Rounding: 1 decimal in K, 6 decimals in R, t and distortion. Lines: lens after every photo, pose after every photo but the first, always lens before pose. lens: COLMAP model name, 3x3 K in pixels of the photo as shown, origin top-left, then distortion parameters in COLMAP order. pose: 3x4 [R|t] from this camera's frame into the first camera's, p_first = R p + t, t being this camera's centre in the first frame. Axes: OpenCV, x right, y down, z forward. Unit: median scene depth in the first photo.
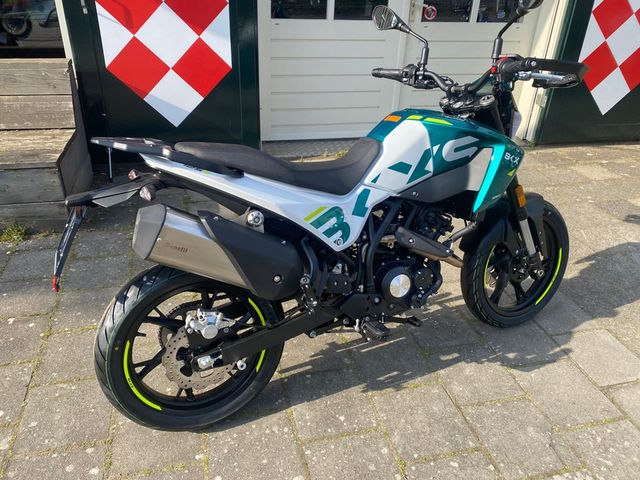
lens RADIAL K [[488.1, 0, 305.9], [0, 488.1, 232.1], [0, 0, 1]] dist [0.058873, -0.069360]
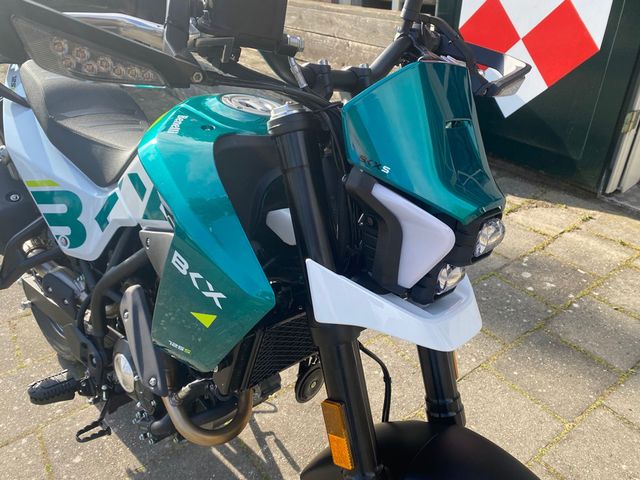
lens RADIAL K [[482.8, 0, 320.0], [0, 482.8, 240.0], [0, 0, 1]] dist [-0.005914, -0.003089]
pose [[0.361960, 0.446216, -0.818460, 0.700610], [-0.412754, 0.863952, 0.288479, -0.303729], [0.835834, 0.233405, 0.496893, 0.893296]]
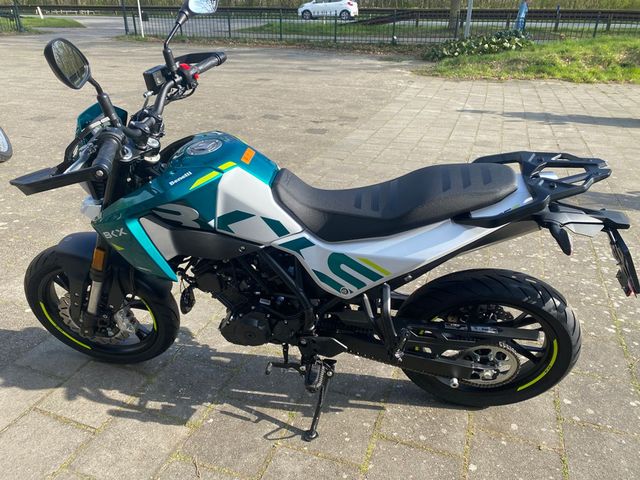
lens RADIAL K [[482.8, 0, 320.0], [0, 482.8, 240.0], [0, 0, 1]] dist [-0.005914, -0.003089]
pose [[-0.833452, -0.279899, 0.476459, -0.347102], [0.231558, 0.605972, 0.761038, -0.739955], [-0.501735, 0.744617, -0.440236, 1.401969]]
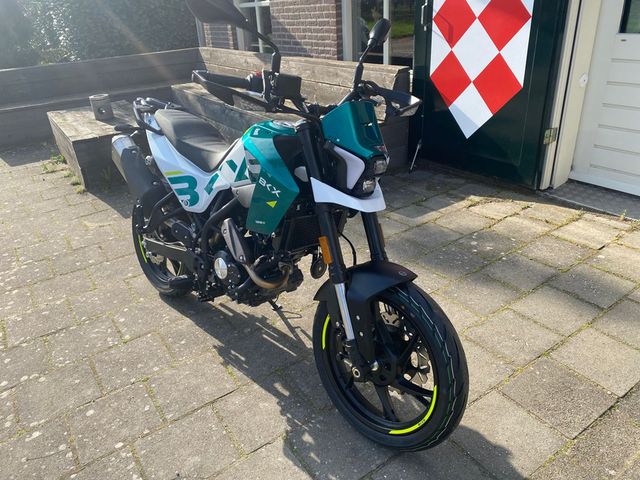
lens RADIAL K [[481.0, 0, 320.0], [0, 481.0, 240.0], [0, 0, 1]] dist [0.007153, -0.002618]
pose [[0.335280, 0.367353, -0.867547, 1.230530], [-0.375260, 0.896719, 0.234679, -0.300687], [0.864157, 0.246873, 0.438506, 0.715593]]
